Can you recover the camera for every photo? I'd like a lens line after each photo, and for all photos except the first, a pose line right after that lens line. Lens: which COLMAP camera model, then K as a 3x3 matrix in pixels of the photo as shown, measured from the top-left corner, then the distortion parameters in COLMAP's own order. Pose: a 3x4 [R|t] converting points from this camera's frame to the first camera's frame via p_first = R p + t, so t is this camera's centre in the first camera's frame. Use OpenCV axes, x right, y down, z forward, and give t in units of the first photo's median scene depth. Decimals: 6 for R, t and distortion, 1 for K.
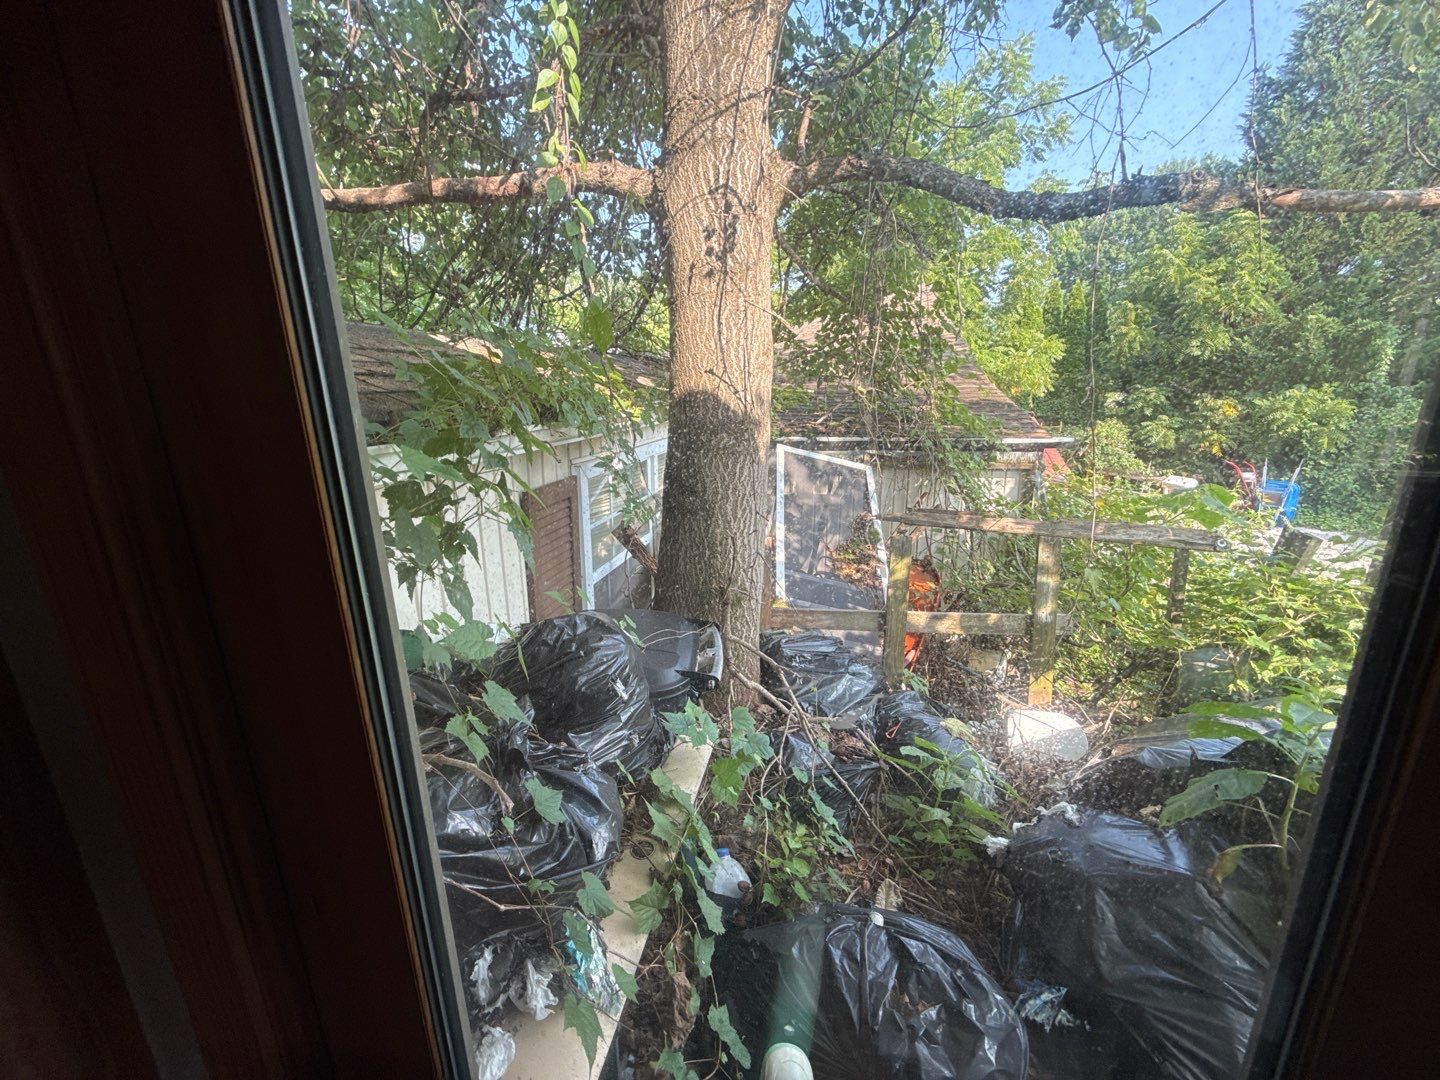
lens RADIAL K [[574.1, 0, 716.0], [0, 574.1, 537.6], [0, 0, 1]] dist [-0.000660, 0.000589]
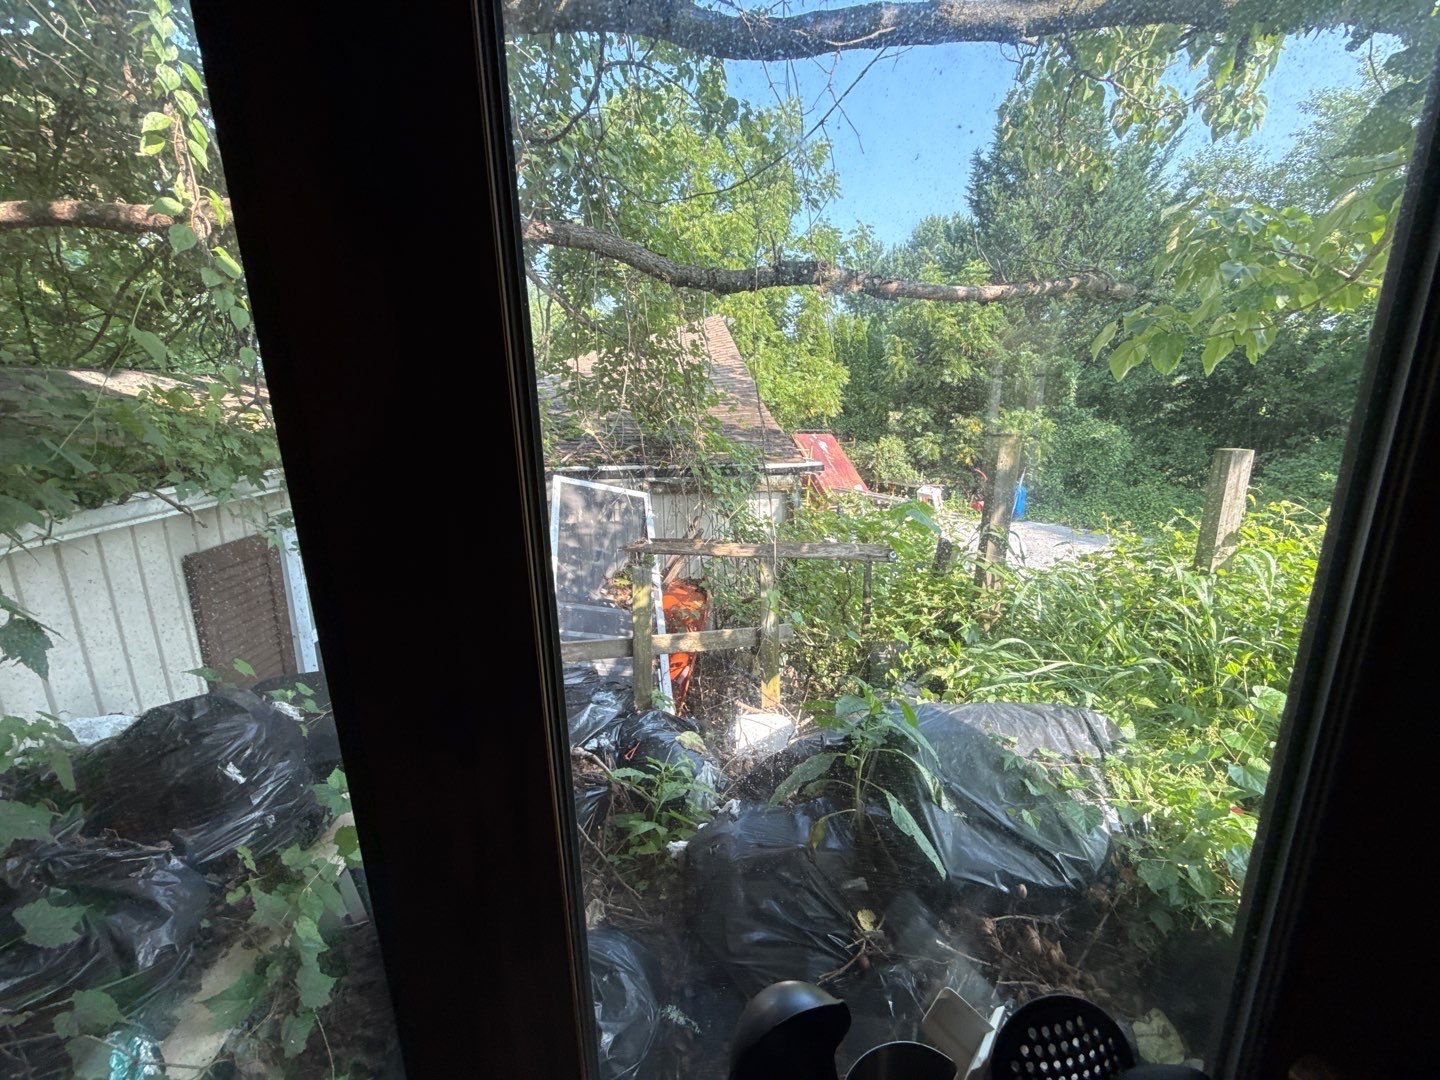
lens RADIAL K [[574.2, 0, 715.7], [0, 574.2, 537.8], [0, 0, 1]] dist [0.001768, -0.000167]
pose [[0.961911, -0.059135, 0.266889, 0.094132], [0.066284, 0.997641, -0.017850, -0.014785], [-0.265204, 0.034860, 0.963562, -0.039837]]
